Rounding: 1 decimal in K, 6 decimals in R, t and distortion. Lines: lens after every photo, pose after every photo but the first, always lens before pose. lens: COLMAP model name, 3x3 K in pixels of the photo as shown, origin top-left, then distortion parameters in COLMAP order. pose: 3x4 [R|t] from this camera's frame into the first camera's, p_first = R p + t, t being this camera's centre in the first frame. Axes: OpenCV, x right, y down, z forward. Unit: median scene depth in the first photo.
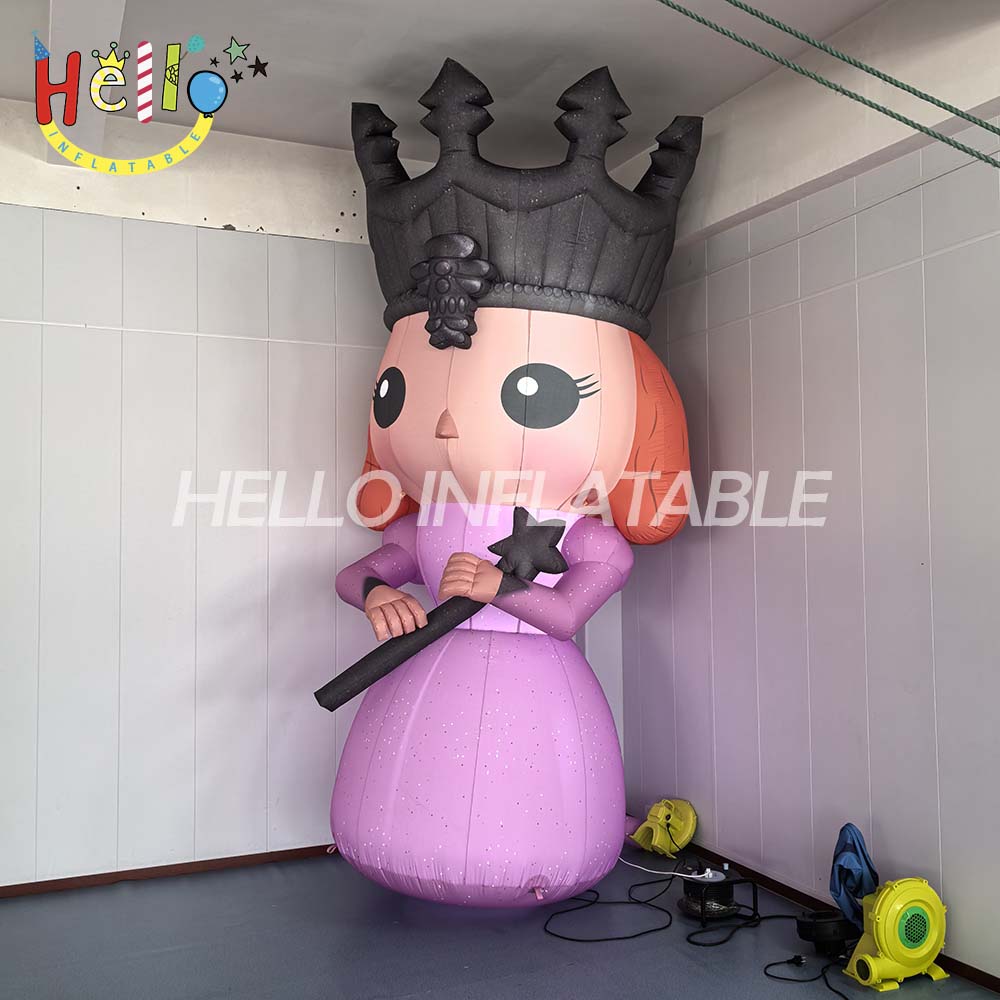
lens RADIAL K [[1047.1, 0, 482.0], [0, 1047.1, 509.8], [0, 0, 1]] dist [0.020876, -0.005204]
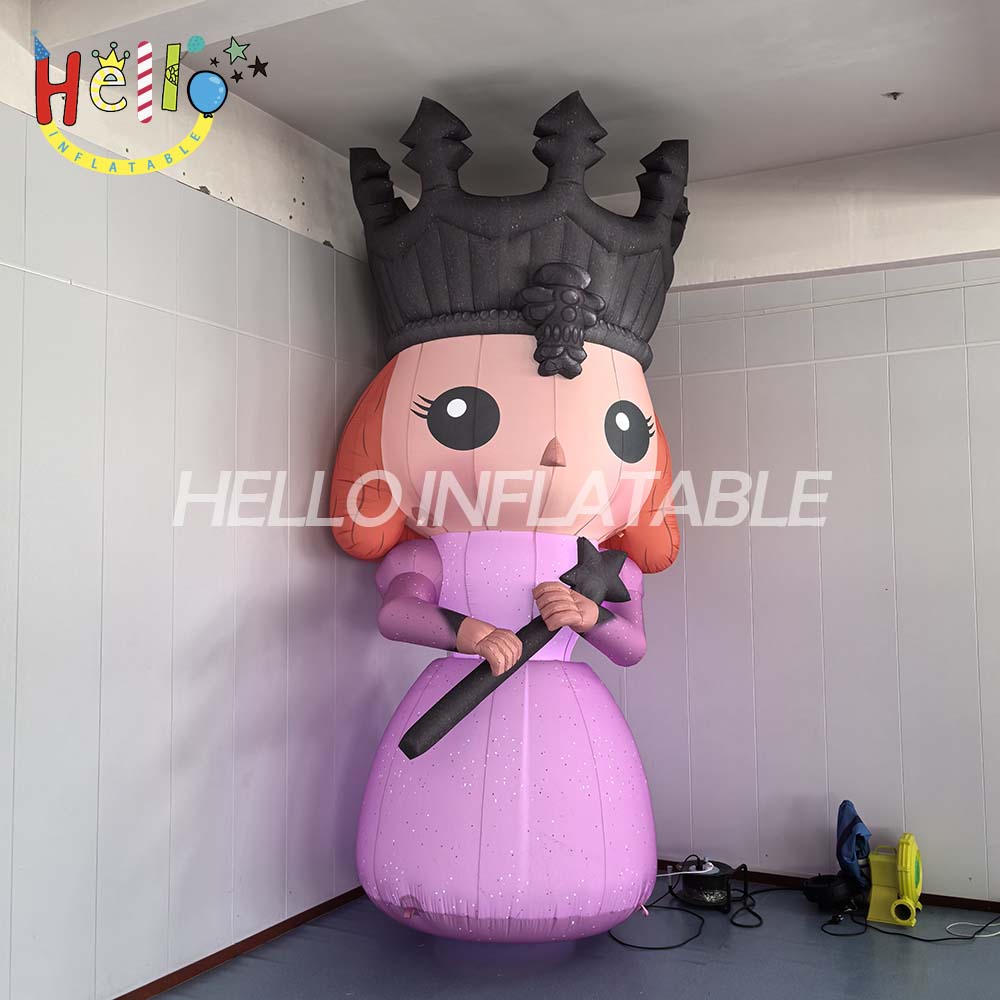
lens RADIAL K [[1047.1, 0, 482.0], [0, 1047.1, 509.8], [0, 0, 1]] dist [0.020876, -0.005204]
pose [[0.788674, 0.040903, 0.613450, -0.692021], [-0.025102, 0.999095, -0.034346, 0.008380], [-0.614299, 0.011689, 0.788987, 0.259949]]
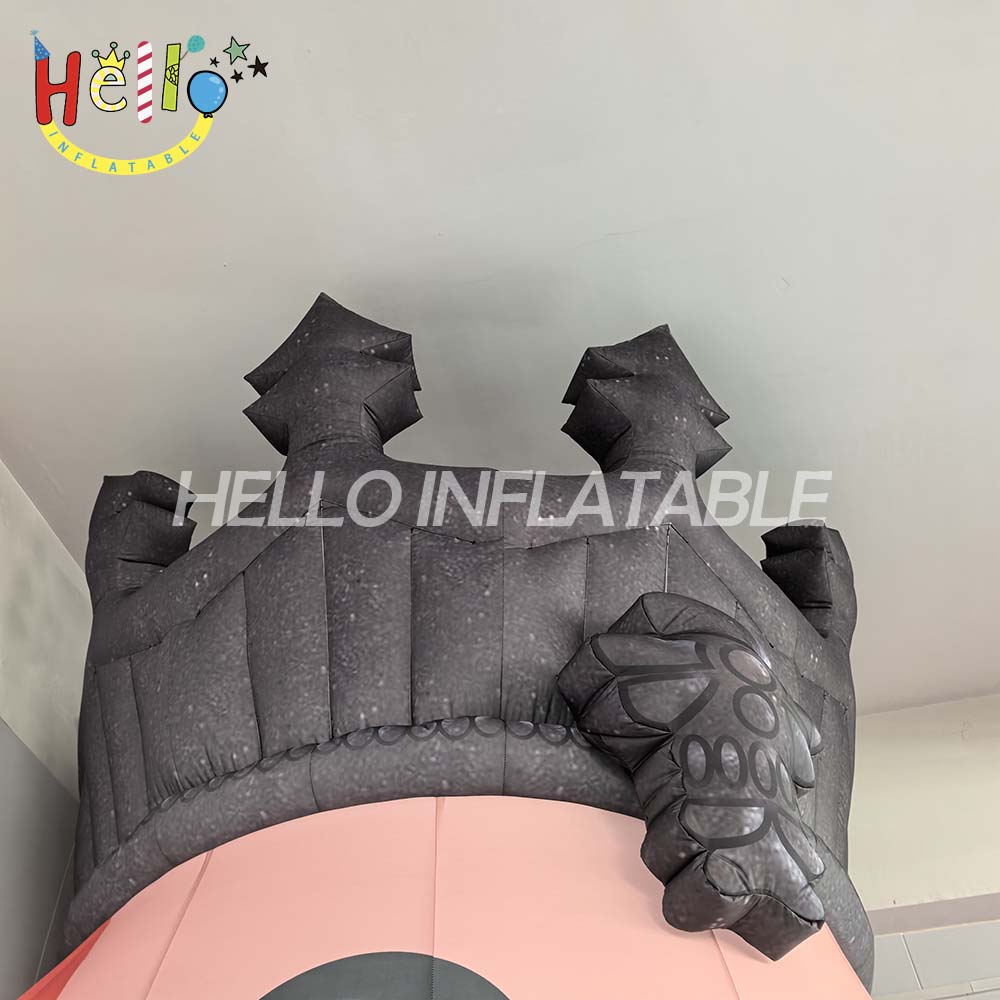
lens RADIAL K [[1052.0, 0, 500.7], [0, 1052.0, 512.8], [0, 0, 1]] dist [0.016545, 0.003377]
pose [[0.608512, 0.592707, 0.527648, -0.268055], [0.012436, 0.657721, -0.753159, -0.025389], [-0.793448, 0.464868, 0.392860, 0.893827]]
